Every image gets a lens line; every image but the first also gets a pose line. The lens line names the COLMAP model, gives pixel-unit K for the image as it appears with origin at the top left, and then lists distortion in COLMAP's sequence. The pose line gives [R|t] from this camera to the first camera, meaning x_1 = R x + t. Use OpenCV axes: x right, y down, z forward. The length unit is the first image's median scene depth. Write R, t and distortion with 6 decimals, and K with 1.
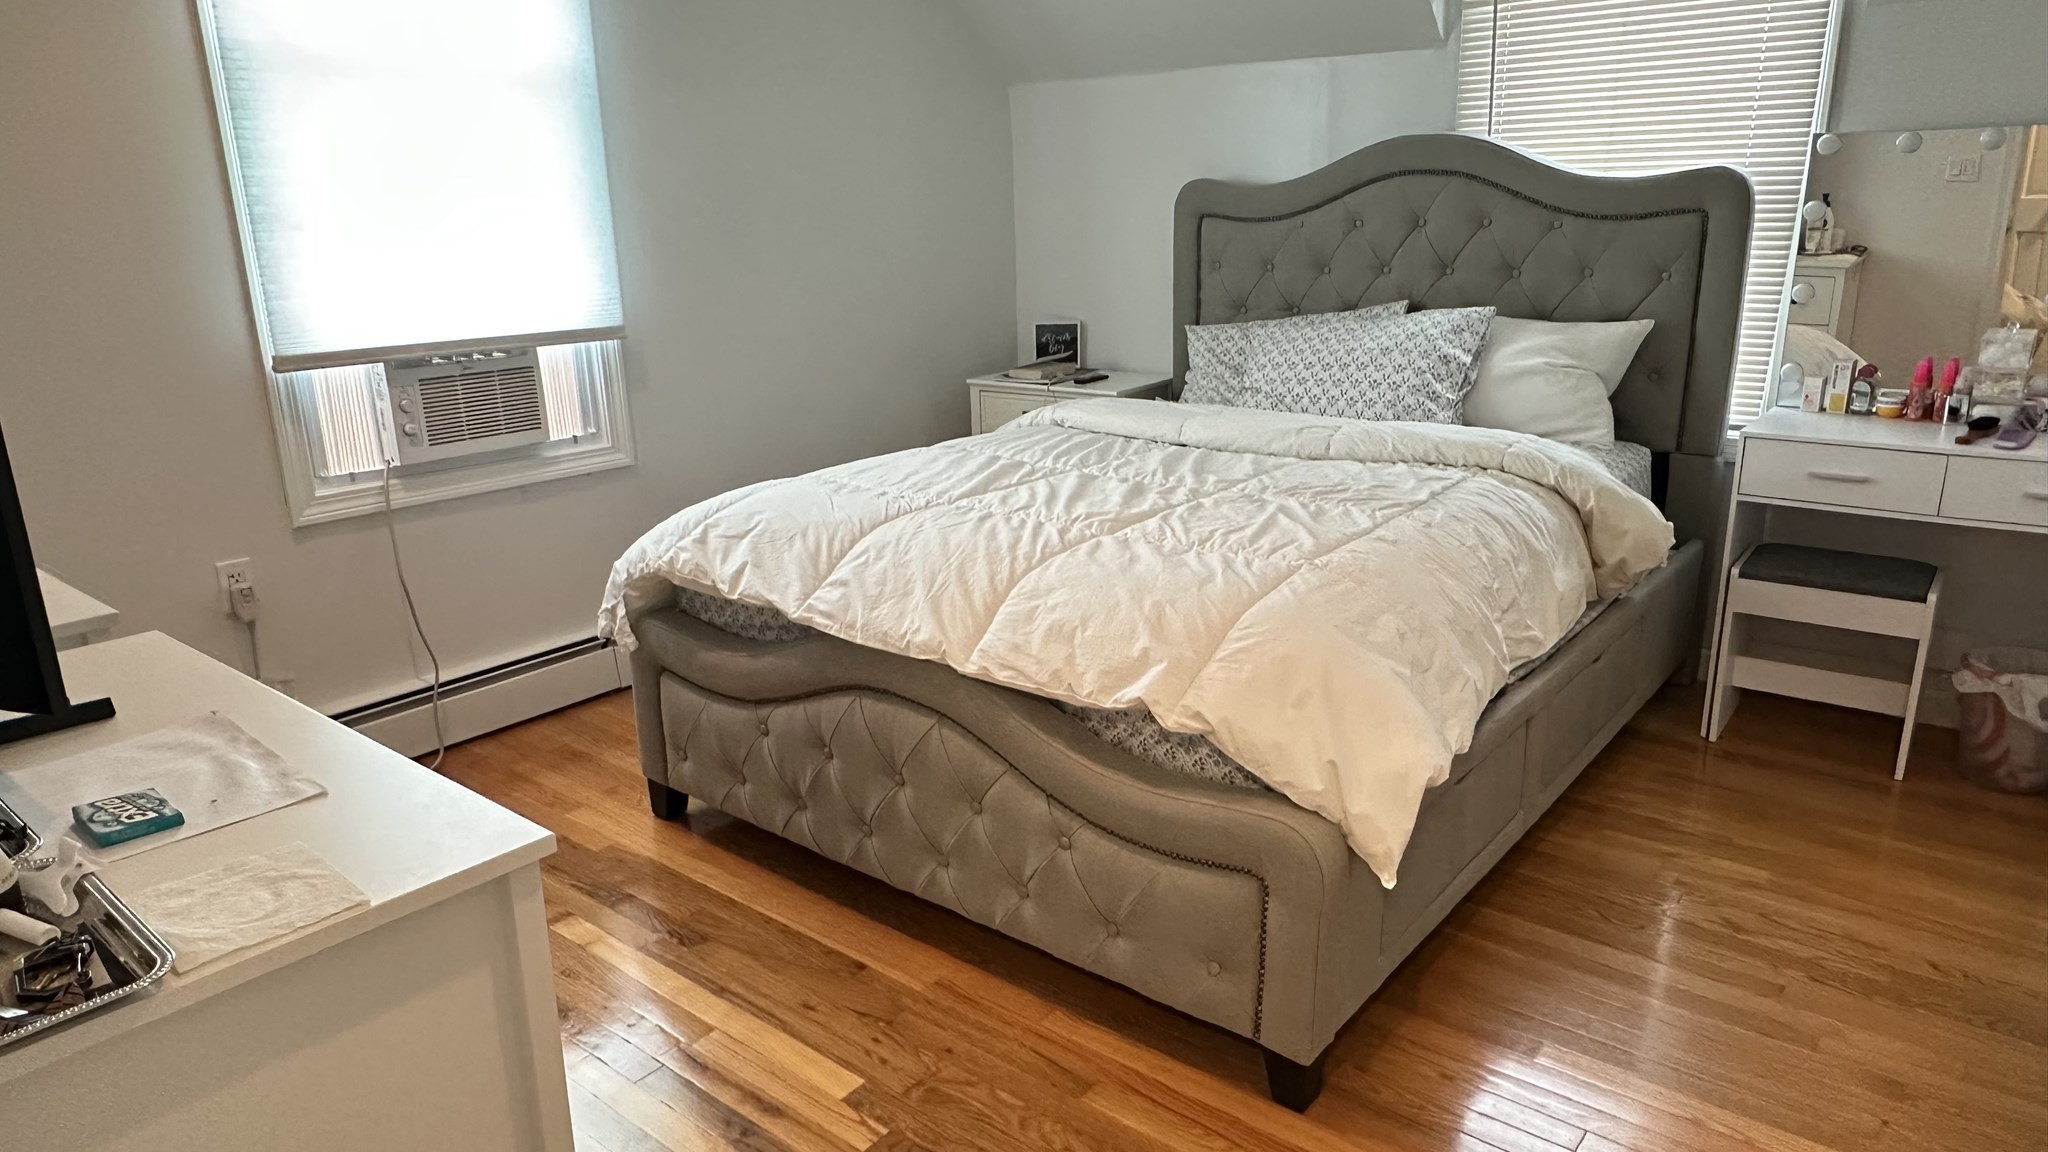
lens RADIAL K [[1319.9, 0, 1024.1], [0, 1319.9, 577.6], [0, 0, 1]] dist [-0.000858, 0.006499]
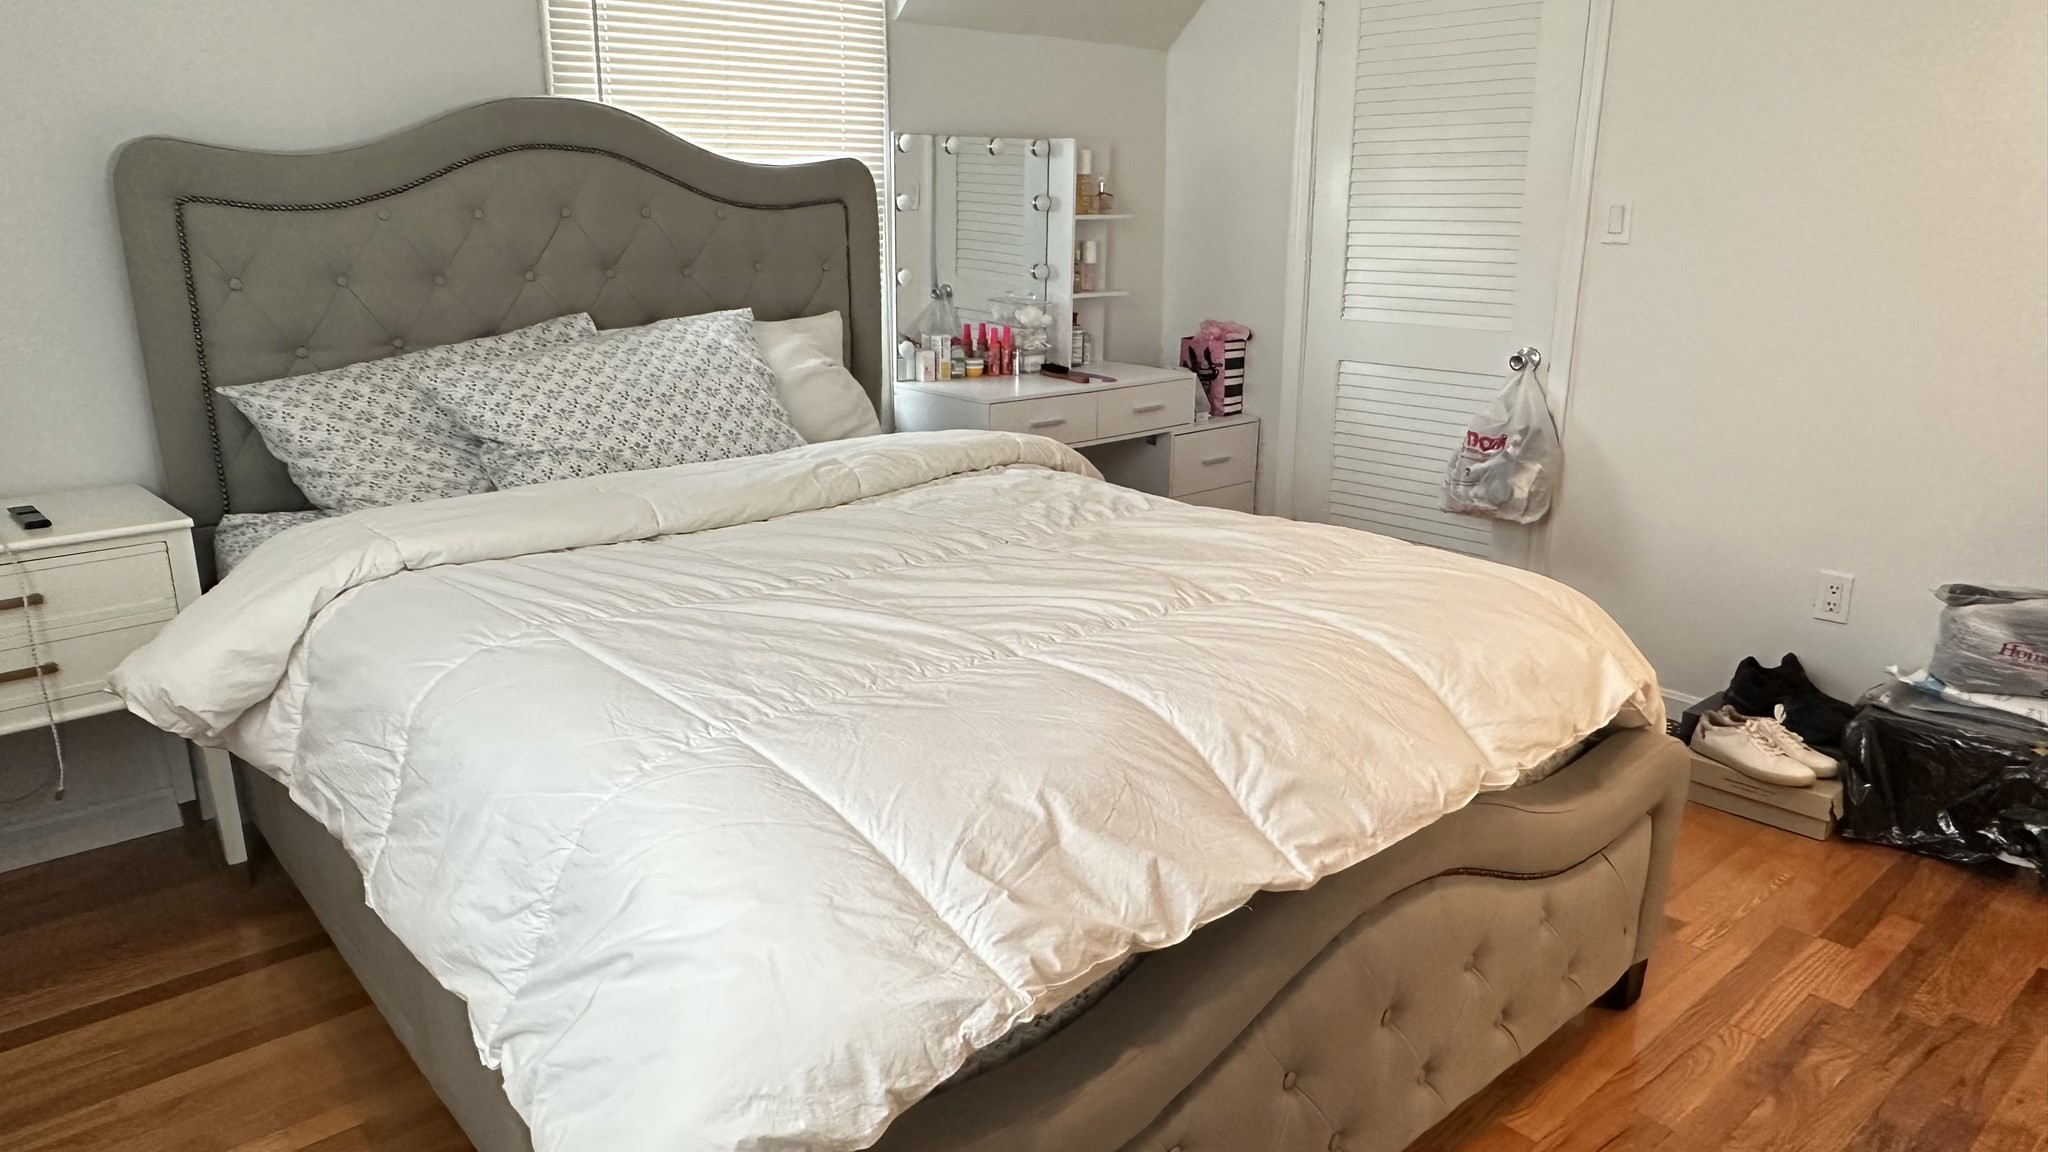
lens RADIAL K [[1319.9, 0, 1021.2], [0, 1319.9, 583.7], [0, 0, 1]] dist [-0.000858, 0.006499]
pose [[0.171517, -0.252427, 0.952293, -0.685054], [0.268829, 0.941926, 0.201261, -0.228507], [-0.947794, 0.221484, 0.229416, 0.954127]]
